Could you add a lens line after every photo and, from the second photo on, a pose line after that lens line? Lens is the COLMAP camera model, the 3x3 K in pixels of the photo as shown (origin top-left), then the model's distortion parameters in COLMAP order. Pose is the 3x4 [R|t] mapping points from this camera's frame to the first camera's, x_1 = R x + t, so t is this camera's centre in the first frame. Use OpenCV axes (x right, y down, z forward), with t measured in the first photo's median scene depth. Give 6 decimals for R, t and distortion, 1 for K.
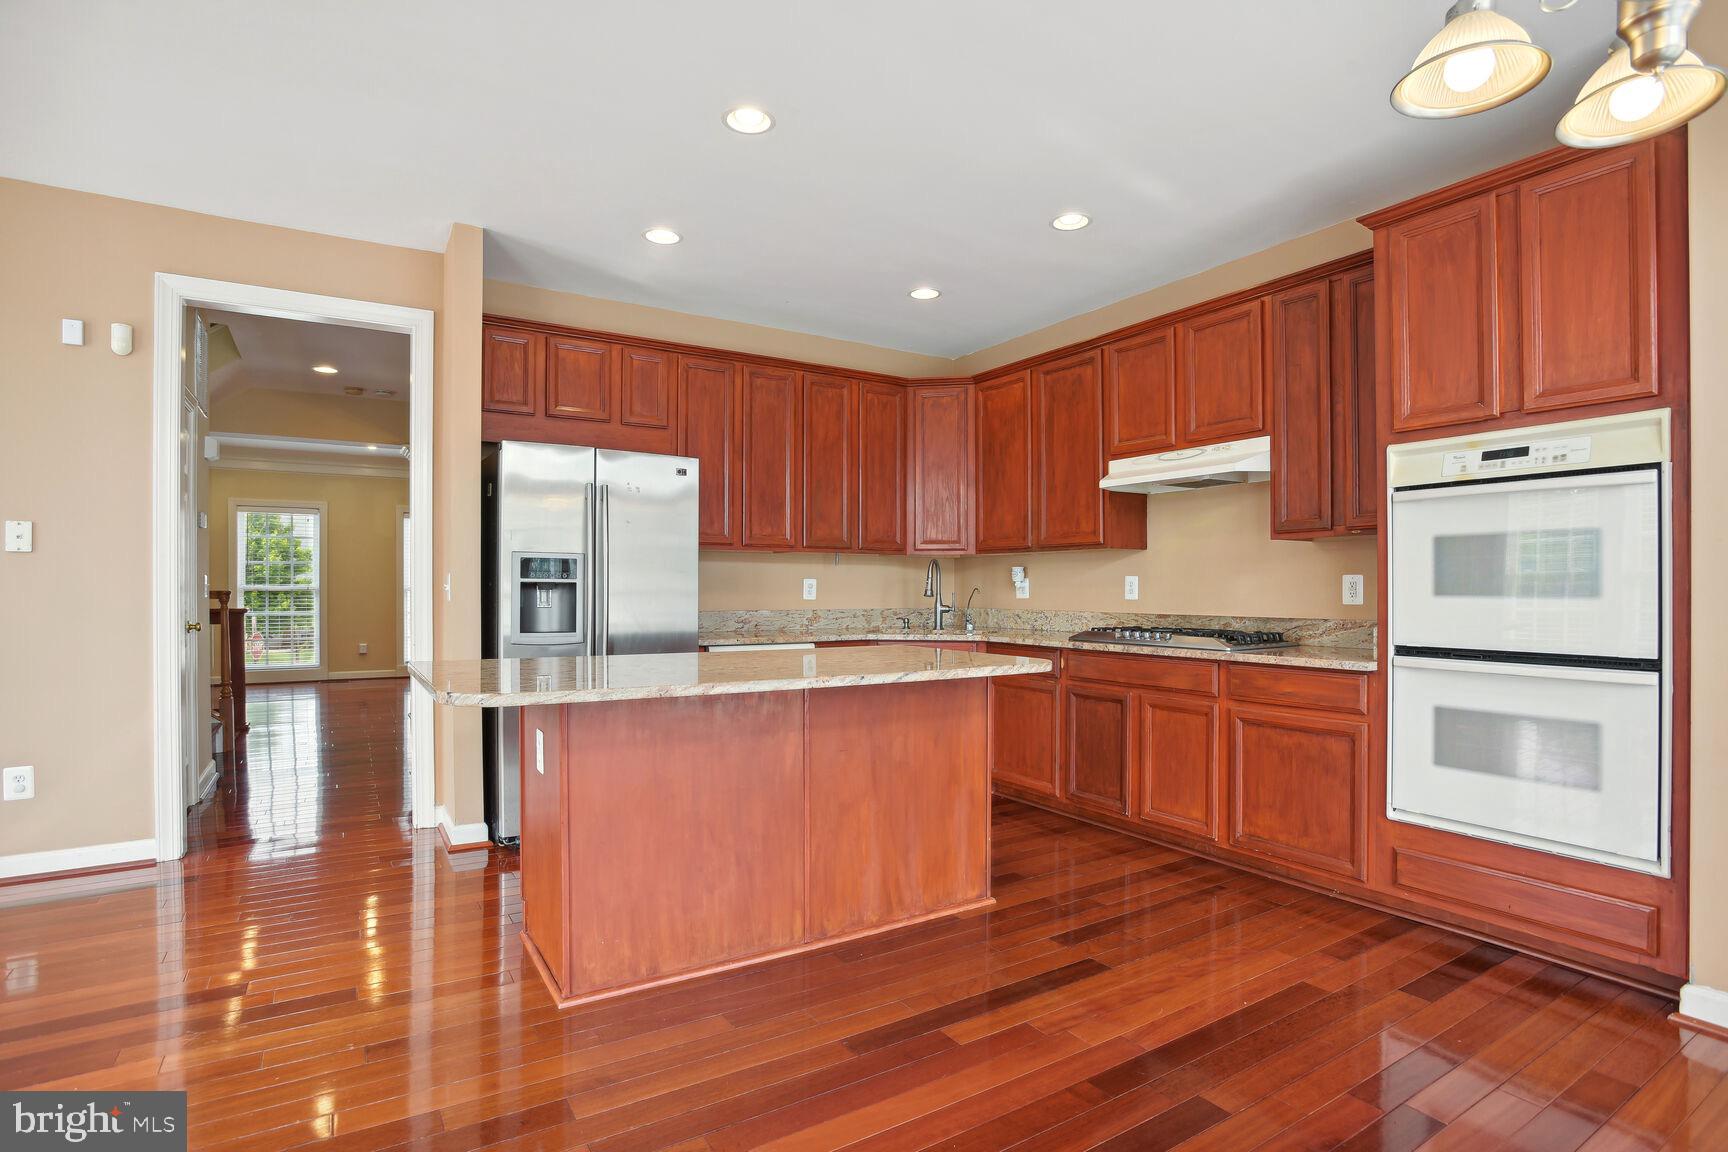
lens RADIAL K [[866.0, 0, 864.0], [0, 866.0, 576.0], [0, 0, 1]] dist [-0.036188, 0.000114]
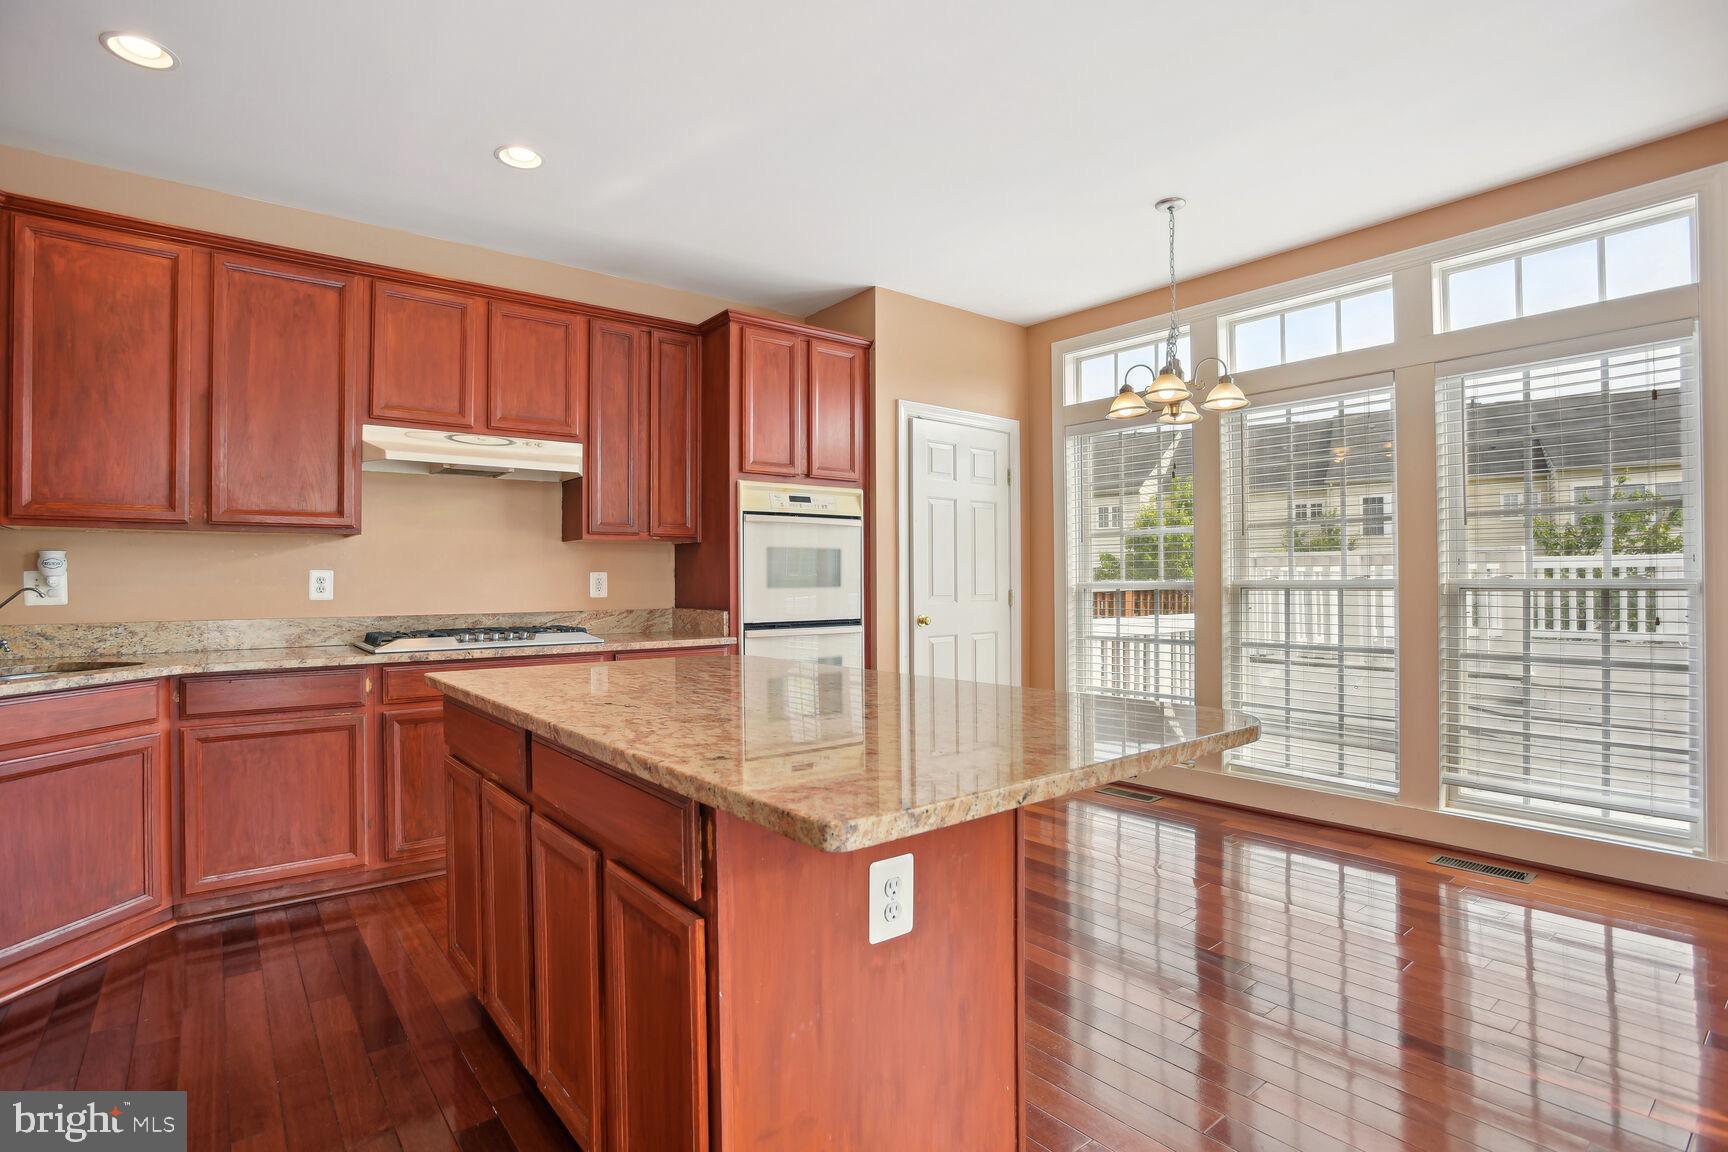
lens RADIAL K [[866.0, 0, 864.0], [0, 866.0, 576.0], [0, 0, 1]] dist [-0.036188, 0.000114]
pose [[-0.098812, 0.005054, 0.995093, -0.946517], [-0.007455, 0.999955, -0.005819, 0.011745], [-0.995078, -0.007993, -0.098770, 1.094806]]
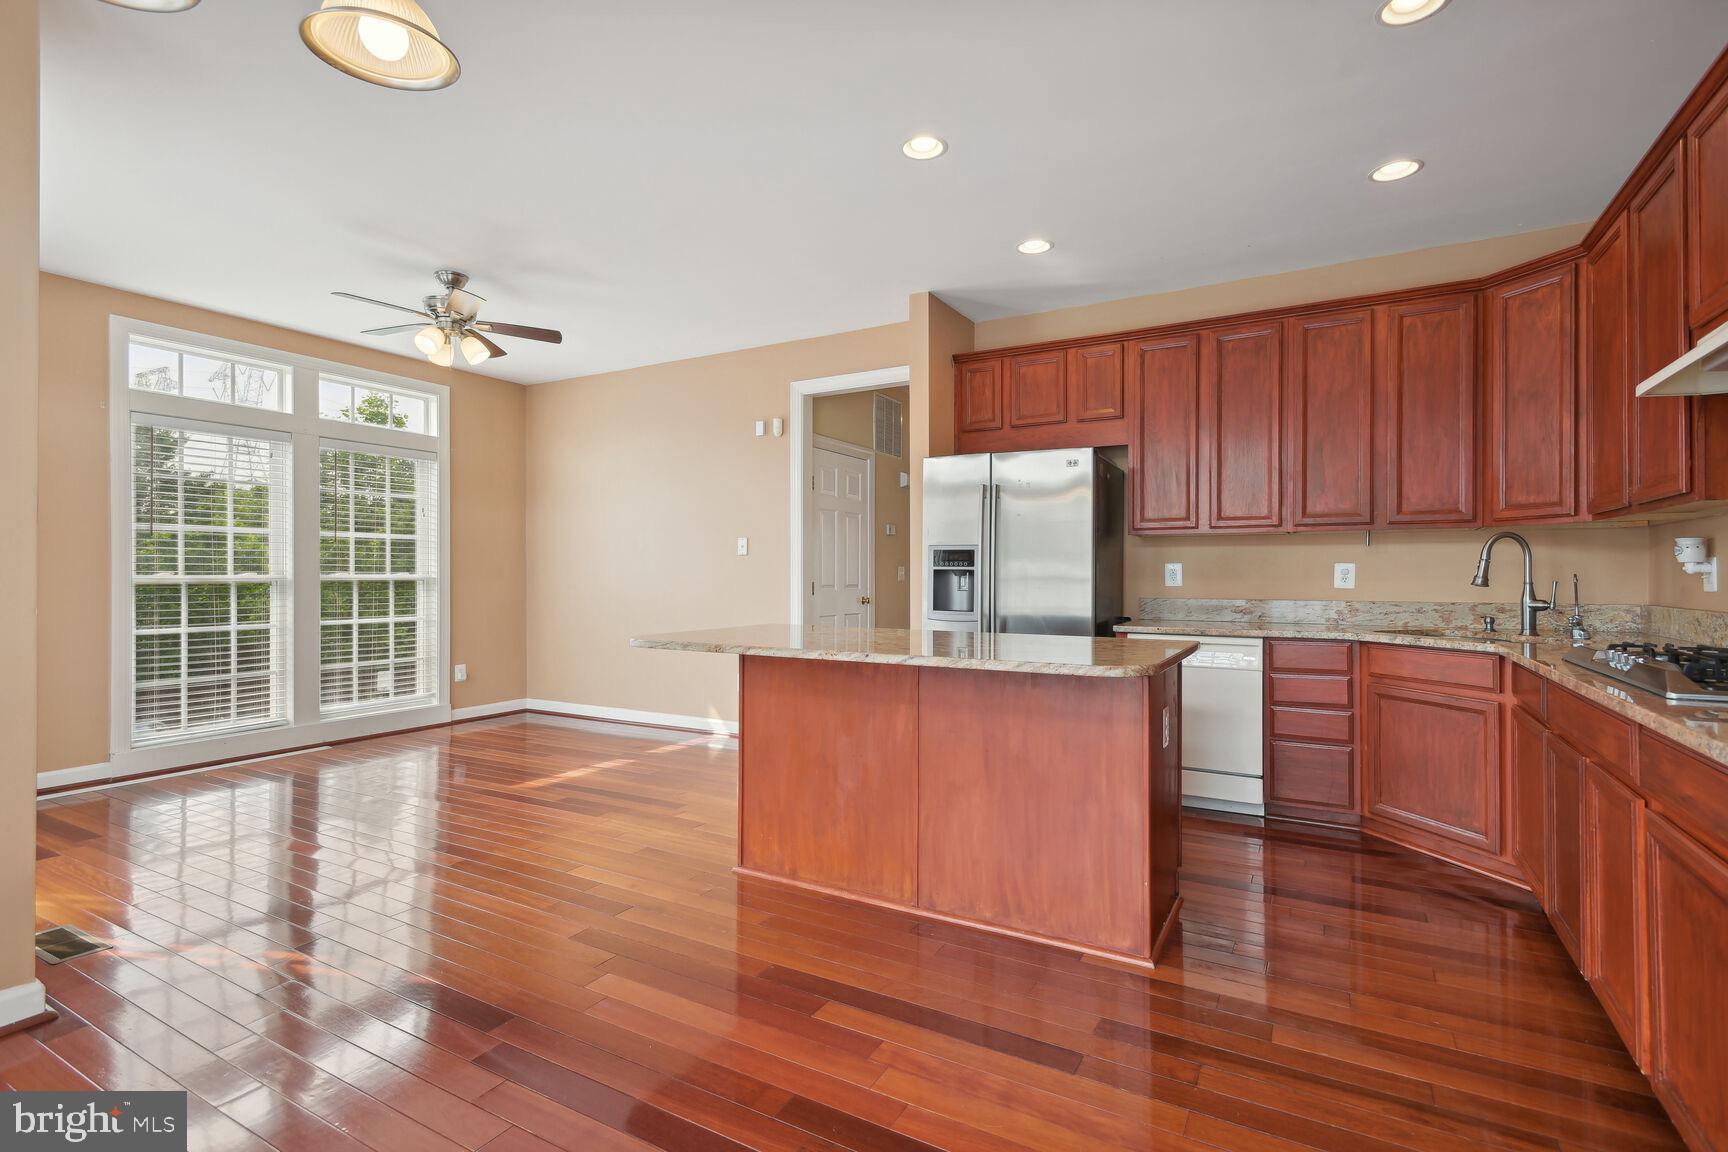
lens RADIAL K [[813.9, 0, 868.1], [0, 813.9, 565.3], [0, 0, 1]] dist [0.000046, 0.000203]
pose [[0.472449, -0.012170, -0.881274, 0.508391], [0.011270, 0.999906, -0.007767, 0.007845], [0.881286, -0.006262, 0.472542, 0.303031]]
